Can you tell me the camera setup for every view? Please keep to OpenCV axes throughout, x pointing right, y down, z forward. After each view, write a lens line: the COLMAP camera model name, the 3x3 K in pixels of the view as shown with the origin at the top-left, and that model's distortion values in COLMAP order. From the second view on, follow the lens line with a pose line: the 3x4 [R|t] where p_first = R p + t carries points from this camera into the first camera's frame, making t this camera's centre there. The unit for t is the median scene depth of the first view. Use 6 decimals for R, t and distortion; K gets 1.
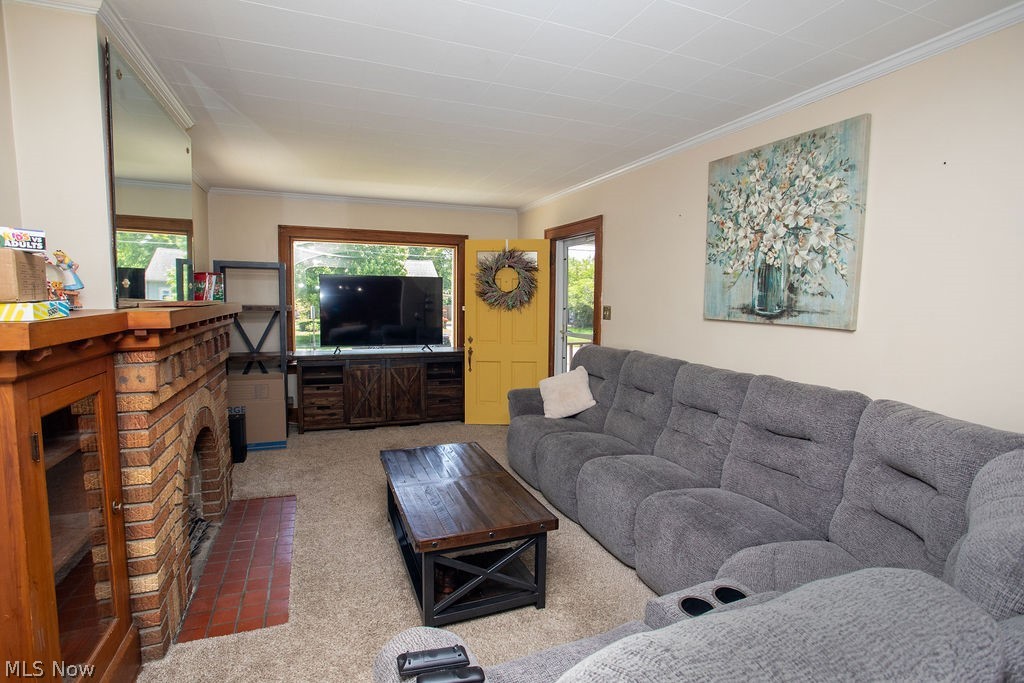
lens RADIAL K [[499.1, 0, 512.0], [0, 499.1, 341.5], [0, 0, 1]] dist [-0.031340, 0.001761]
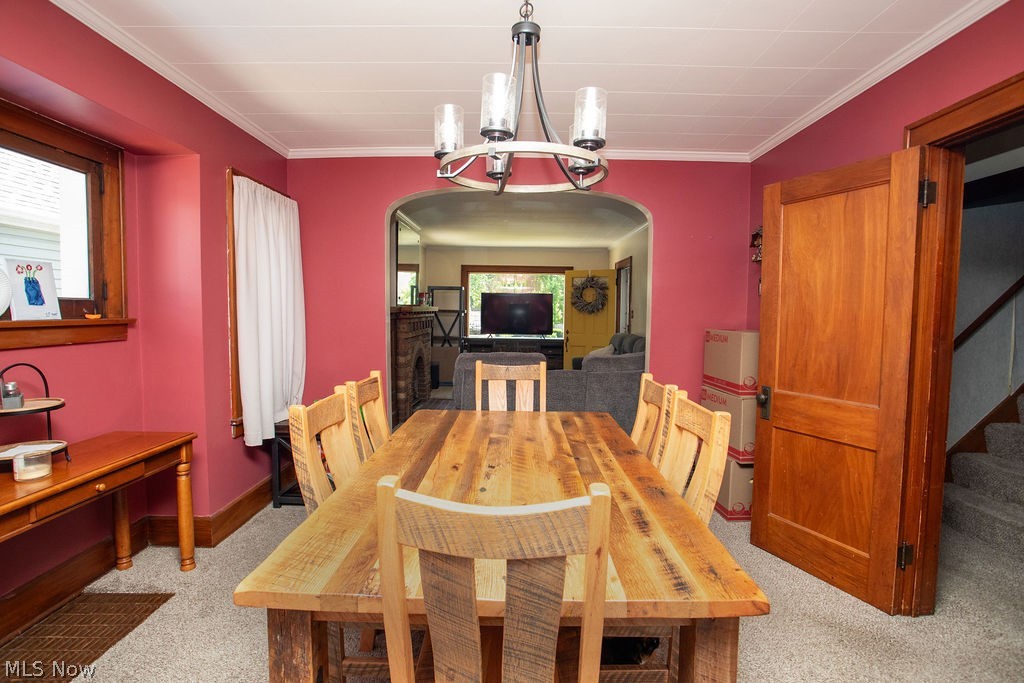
lens RADIAL K [[499.1, 0, 512.0], [0, 499.1, 341.5], [0, 0, 1]] dist [-0.031340, 0.001761]
pose [[0.927152, 0.029782, -0.373499, 0.361590], [-0.037708, 0.999192, -0.013932, 0.056134], [0.372782, 0.027001, 0.927526, -0.566178]]
